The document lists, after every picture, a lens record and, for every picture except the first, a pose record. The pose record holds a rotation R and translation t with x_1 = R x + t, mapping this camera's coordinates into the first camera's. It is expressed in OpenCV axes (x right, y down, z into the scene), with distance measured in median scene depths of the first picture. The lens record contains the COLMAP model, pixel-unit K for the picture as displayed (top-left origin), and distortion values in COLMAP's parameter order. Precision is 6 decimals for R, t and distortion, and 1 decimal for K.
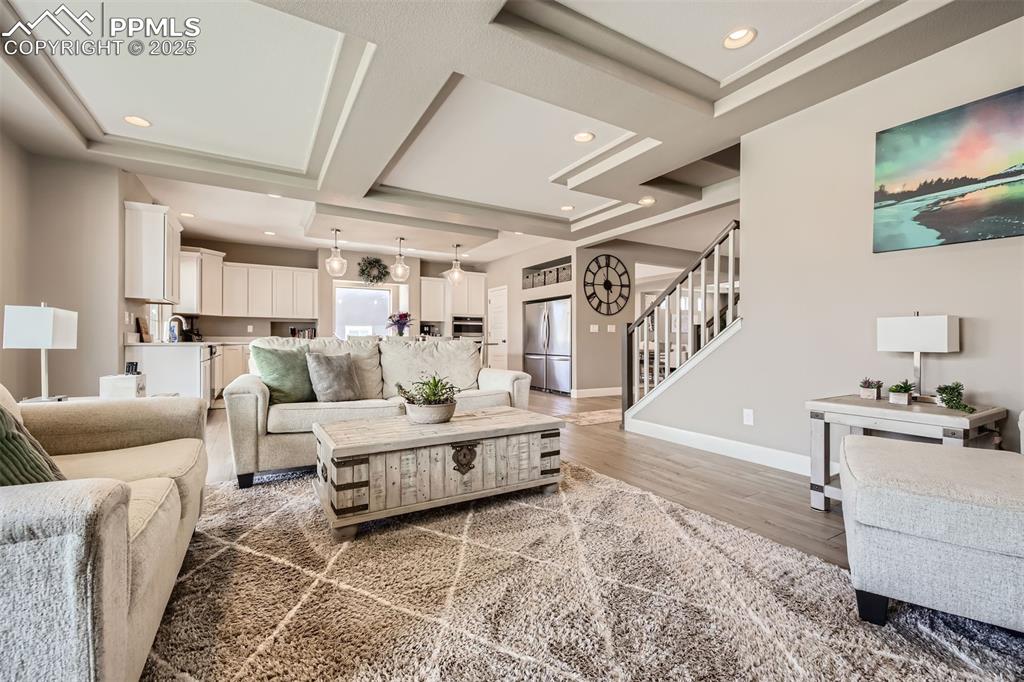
lens RADIAL K [[428.6, 0, 514.1], [0, 428.6, 341.8], [0, 0, 1]] dist [-0.000851, -0.000623]
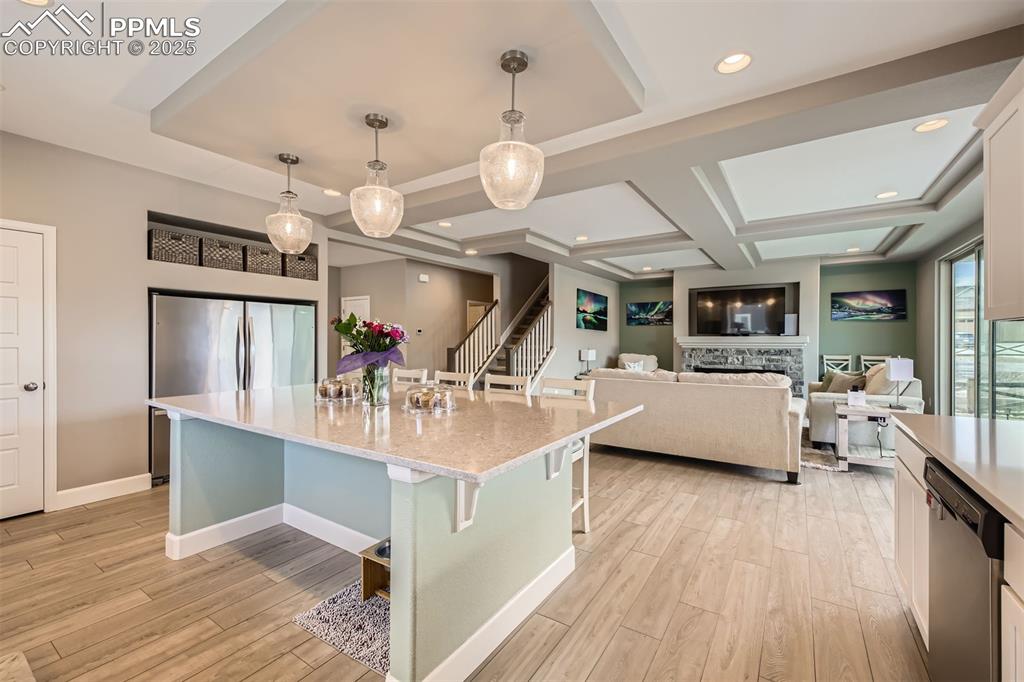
lens RADIAL K [[428.6, 0, 514.8], [0, 428.6, 339.3], [0, 0, 1]] dist [-0.000851, -0.000623]
pose [[-0.437290, -0.001345, 0.899320, -0.538740], [-0.000022, 0.999999, 0.001485, -0.043165], [-0.899321, 0.000629, -0.437289, 0.876368]]
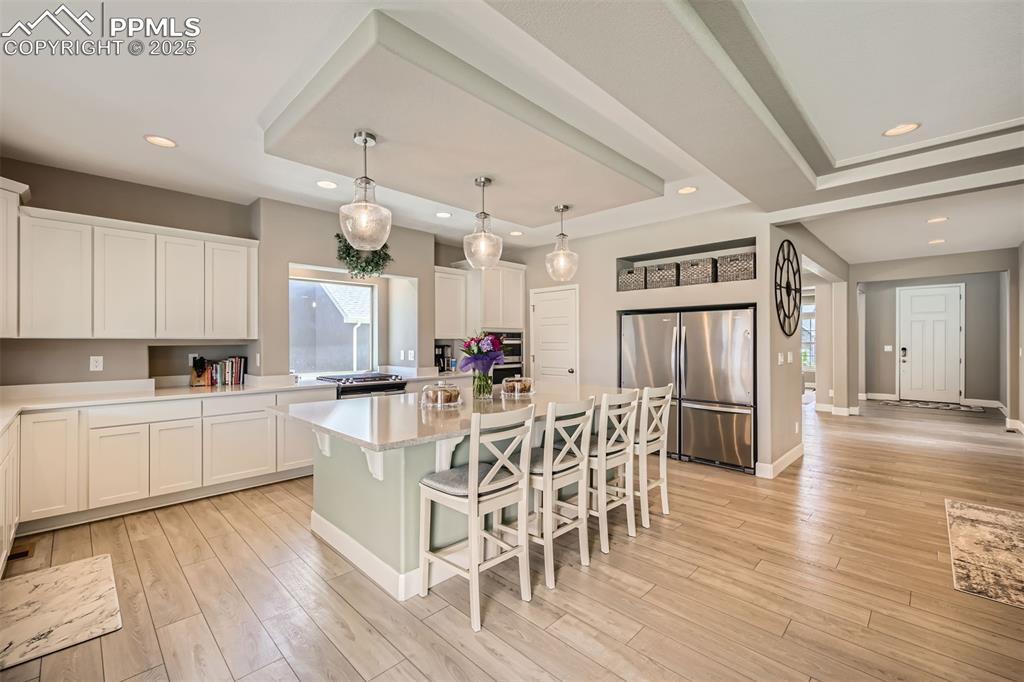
lens RADIAL K [[428.6, 0, 510.4], [0, 428.6, 341.9], [0, 0, 1]] dist [-0.000851, -0.000623]
pose [[0.968225, -0.004117, 0.250045, -0.296908], [0.004557, 0.999989, -0.001182, -0.048932], [-0.250038, 0.002284, 0.968233, 0.439647]]
